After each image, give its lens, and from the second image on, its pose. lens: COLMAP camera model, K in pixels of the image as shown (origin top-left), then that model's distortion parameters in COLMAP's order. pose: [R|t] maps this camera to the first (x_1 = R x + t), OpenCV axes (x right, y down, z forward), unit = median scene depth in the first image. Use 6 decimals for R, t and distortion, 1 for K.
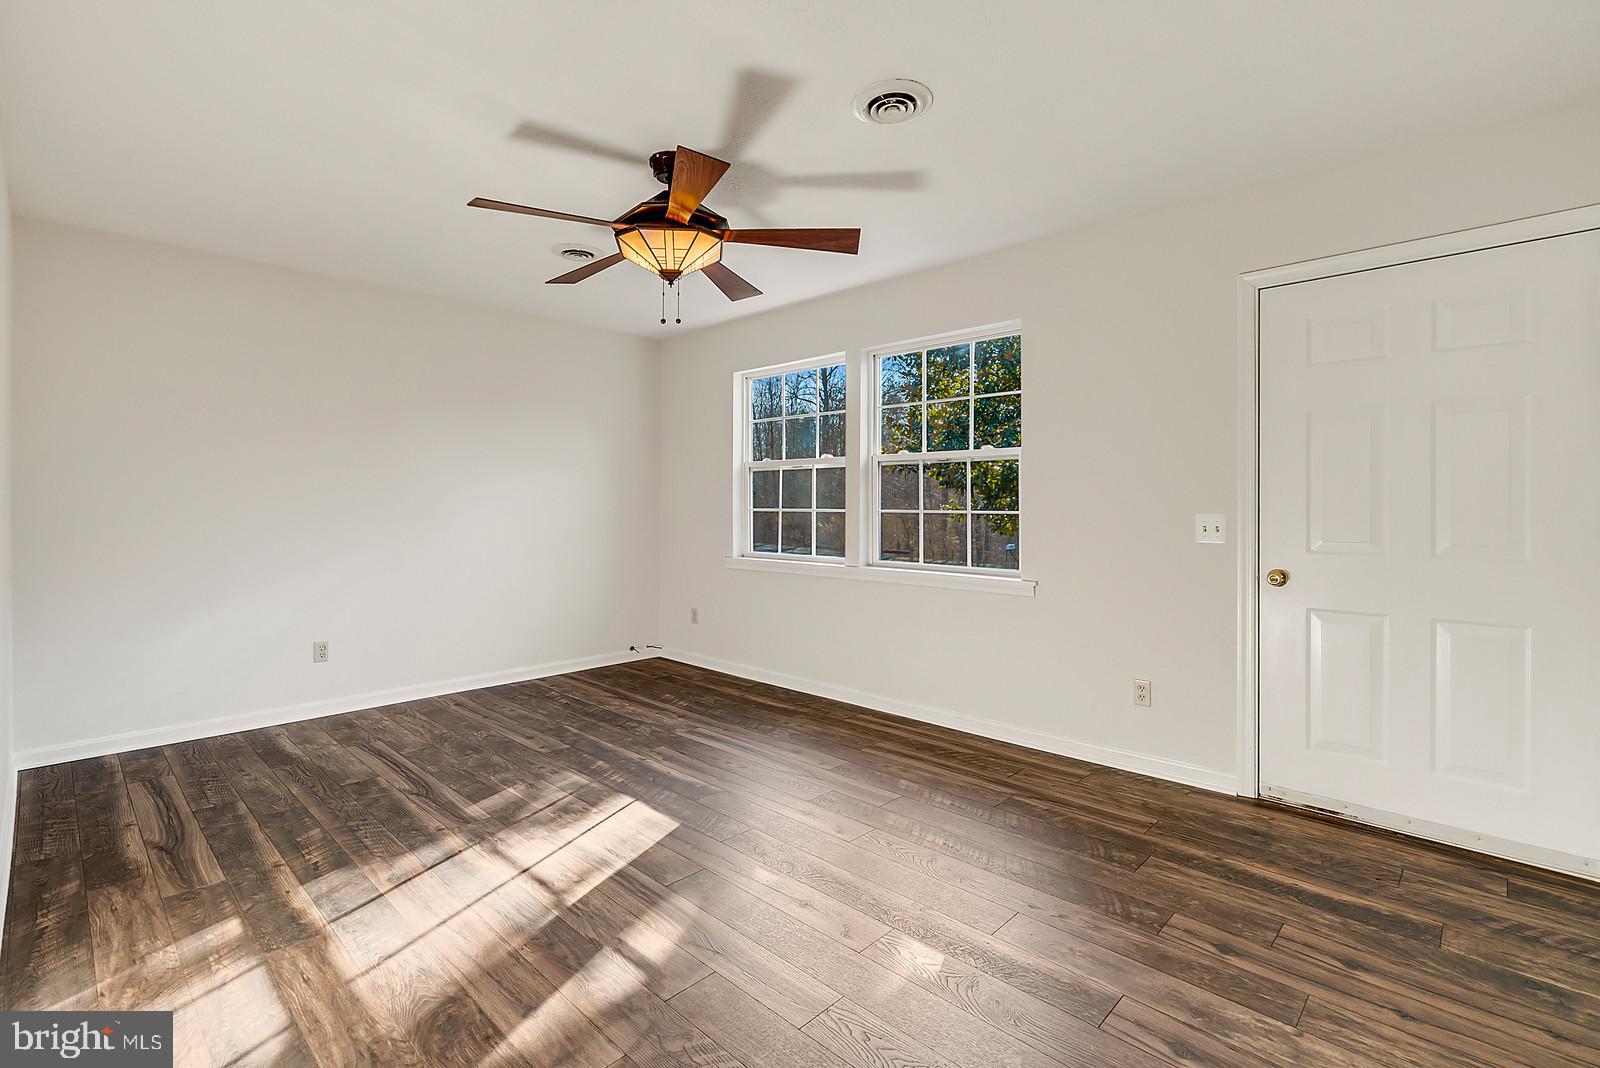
lens RADIAL K [[721.1, 0, 803.2], [0, 721.1, 506.0], [0, 0, 1]] dist [-0.001382, -0.000155]
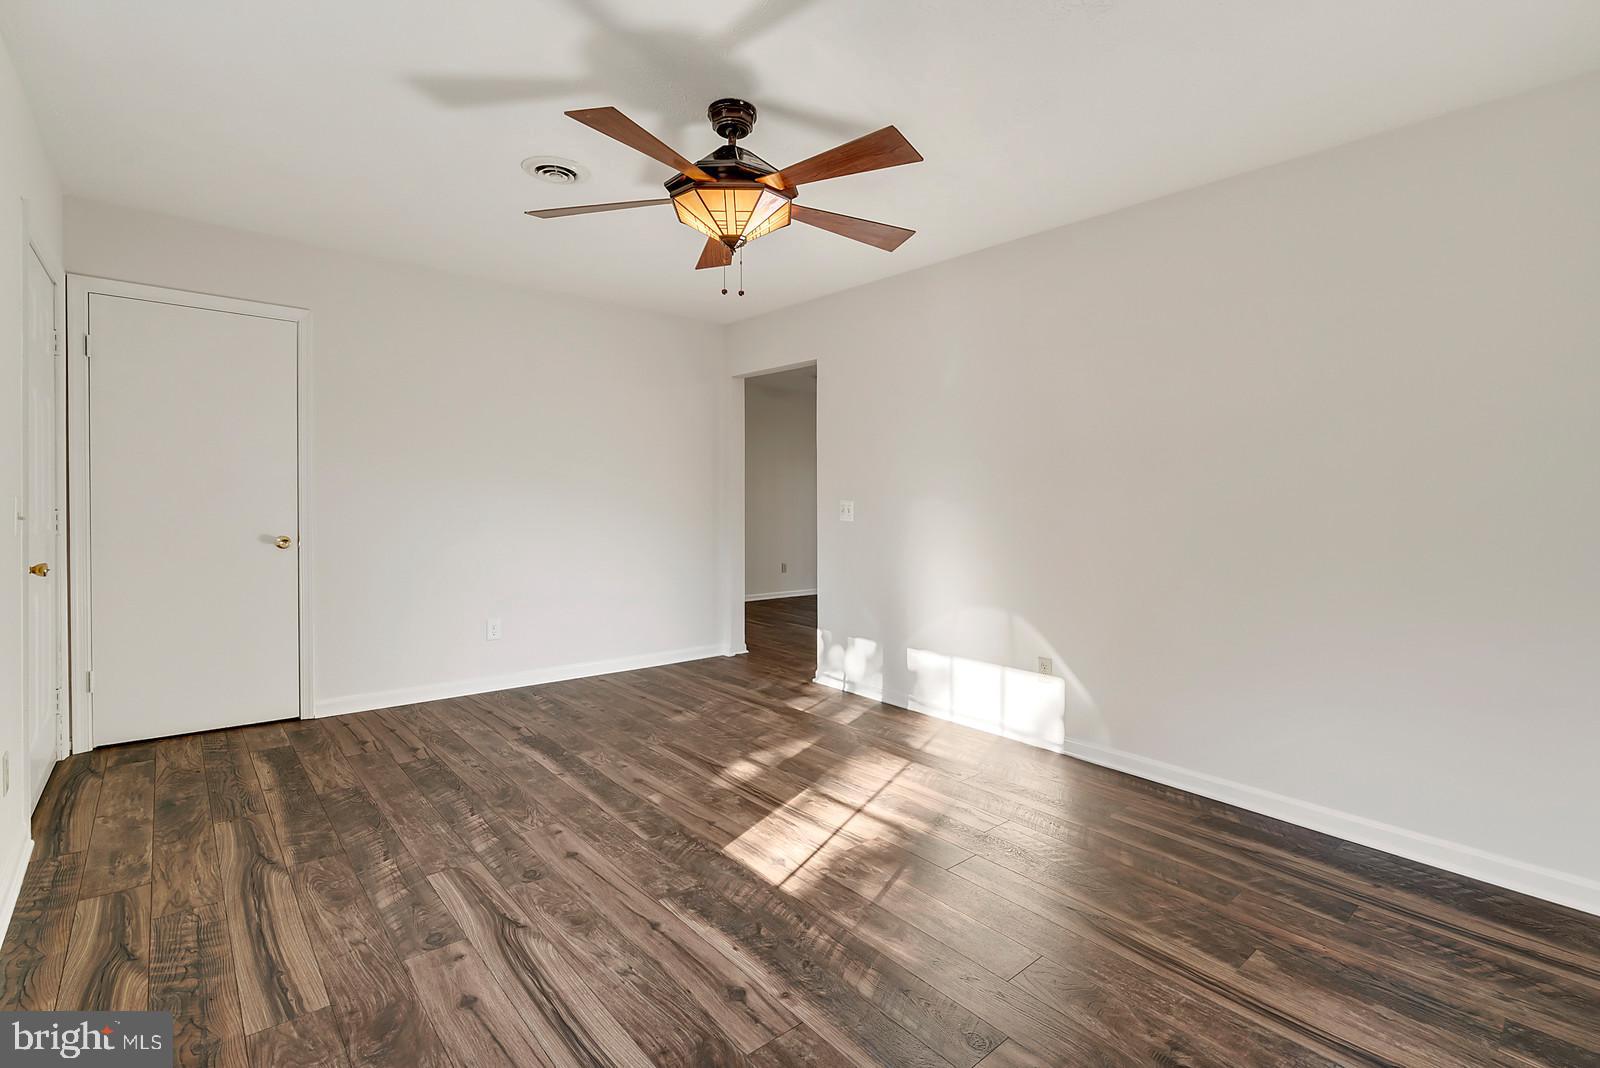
lens RADIAL K [[732.7, 0, 800.0], [0, 732.7, 534.0], [0, 0, 1]] dist [0.000064, 0.000508]
pose [[-0.994901, -0.019410, 0.098968, -0.340248], [-0.014760, 0.998762, 0.047506, 0.007946], [-0.099768, 0.045803, -0.993956, 1.833305]]
